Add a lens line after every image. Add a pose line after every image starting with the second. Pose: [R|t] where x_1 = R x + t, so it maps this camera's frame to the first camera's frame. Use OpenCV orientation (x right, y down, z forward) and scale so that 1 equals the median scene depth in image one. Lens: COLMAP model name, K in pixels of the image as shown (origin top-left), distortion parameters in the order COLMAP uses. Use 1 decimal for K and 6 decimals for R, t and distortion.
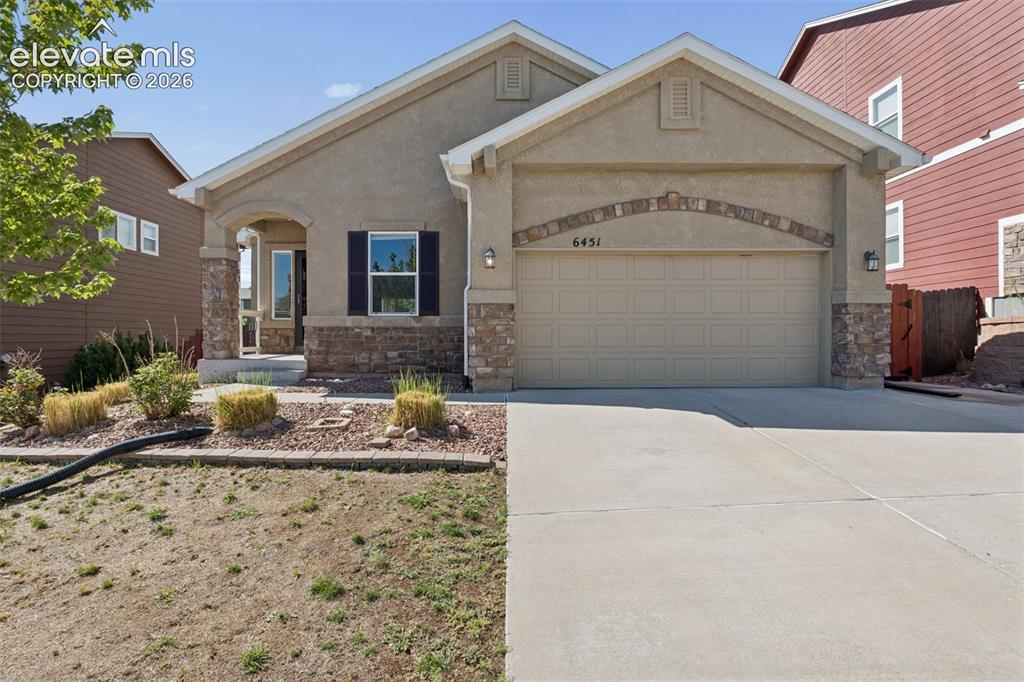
lens RADIAL K [[461.9, 0, 513.0], [0, 461.9, 336.2], [0, 0, 1]] dist [-0.012712, 0.000669]
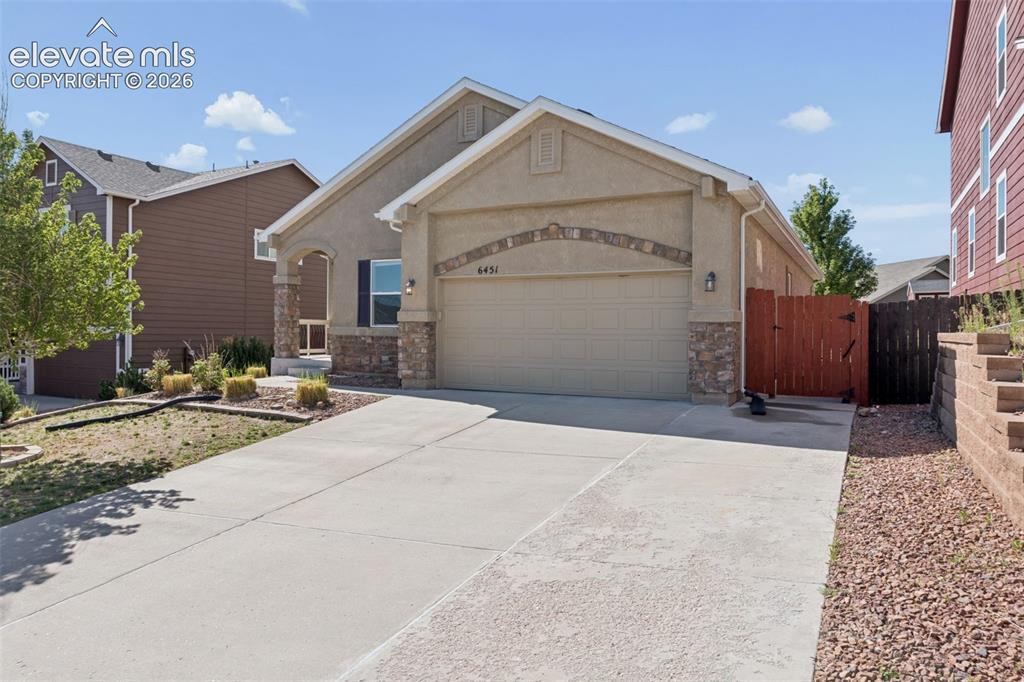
lens RADIAL K [[688.5, 0, 511.6], [0, 688.5, 336.7], [0, 0, 1]] dist [-0.026728, 0.002051]
pose [[0.885121, 0.013384, -0.465168, 1.055375], [-0.008631, 0.999887, 0.012347, -0.051540], [0.465280, -0.006914, 0.885136, -0.567123]]
